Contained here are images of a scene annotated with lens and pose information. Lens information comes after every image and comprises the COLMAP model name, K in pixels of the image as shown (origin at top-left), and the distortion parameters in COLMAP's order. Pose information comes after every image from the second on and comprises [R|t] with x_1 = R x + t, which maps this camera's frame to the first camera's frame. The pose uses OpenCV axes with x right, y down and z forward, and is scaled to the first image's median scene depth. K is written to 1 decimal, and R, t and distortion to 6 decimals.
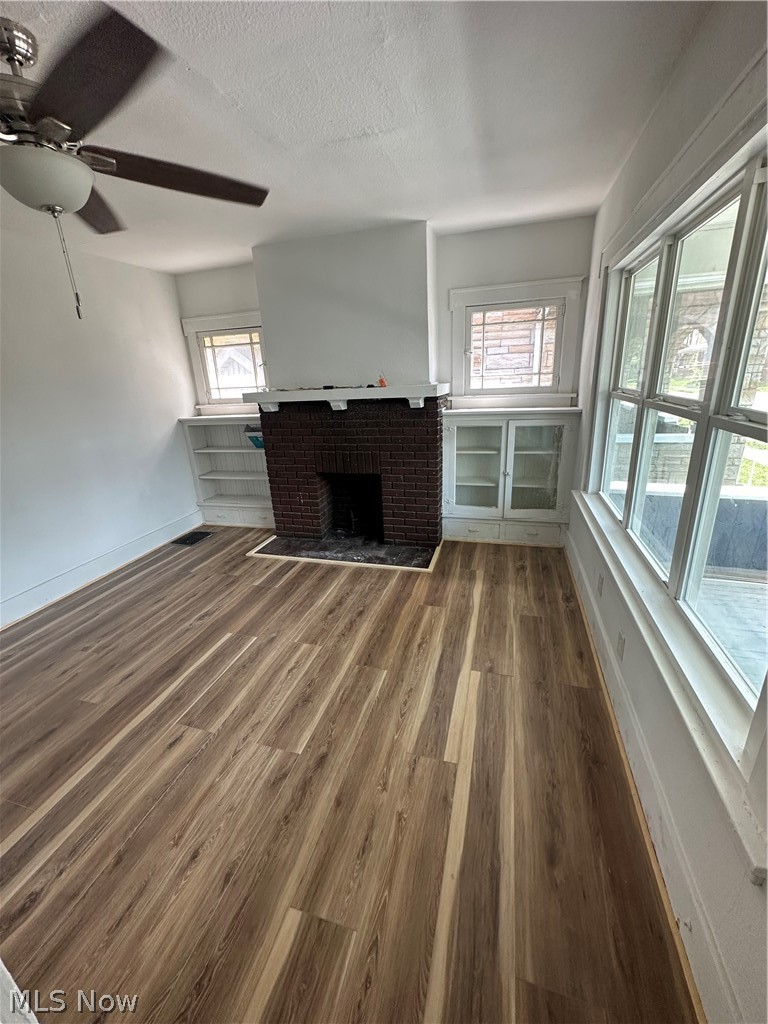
lens RADIAL K [[412.9, 0, 382.3], [0, 412.9, 512.7], [0, 0, 1]] dist [-0.001887, 0.000108]
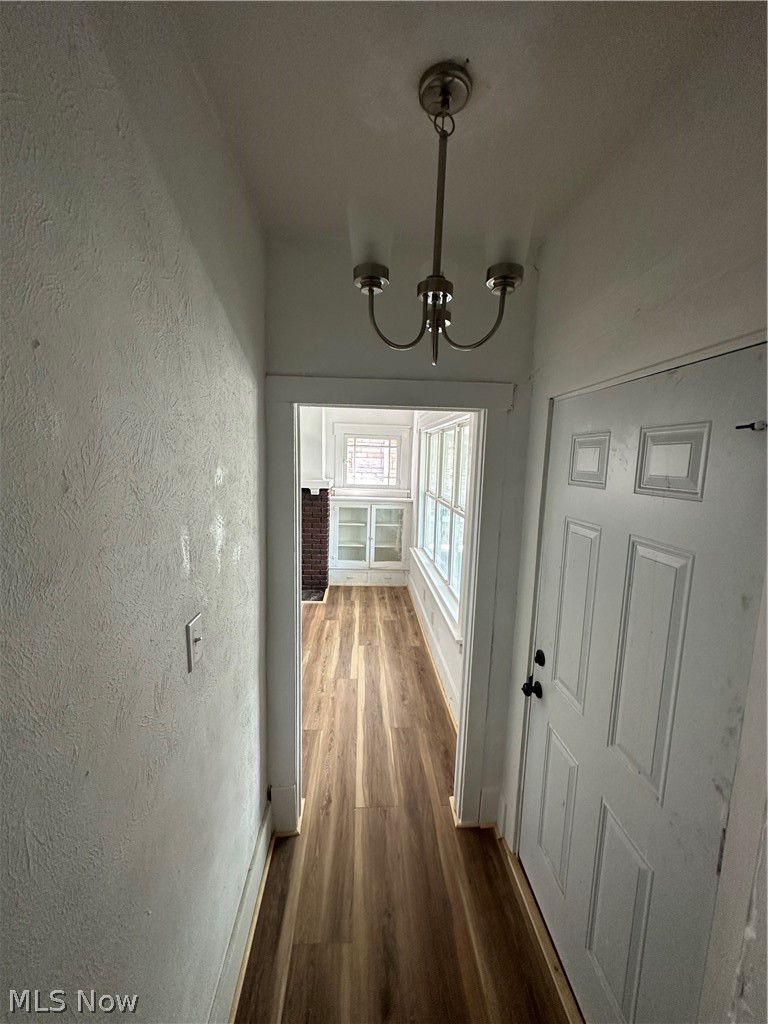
lens RADIAL K [[412.9, 0, 383.3], [0, 412.9, 511.5], [0, 0, 1]] dist [-0.001887, 0.000108]
pose [[0.940457, 0.032148, 0.338388, -0.213836], [0.033104, 0.982123, -0.185309, 0.110709], [-0.338296, 0.185477, 0.922580, -0.541049]]
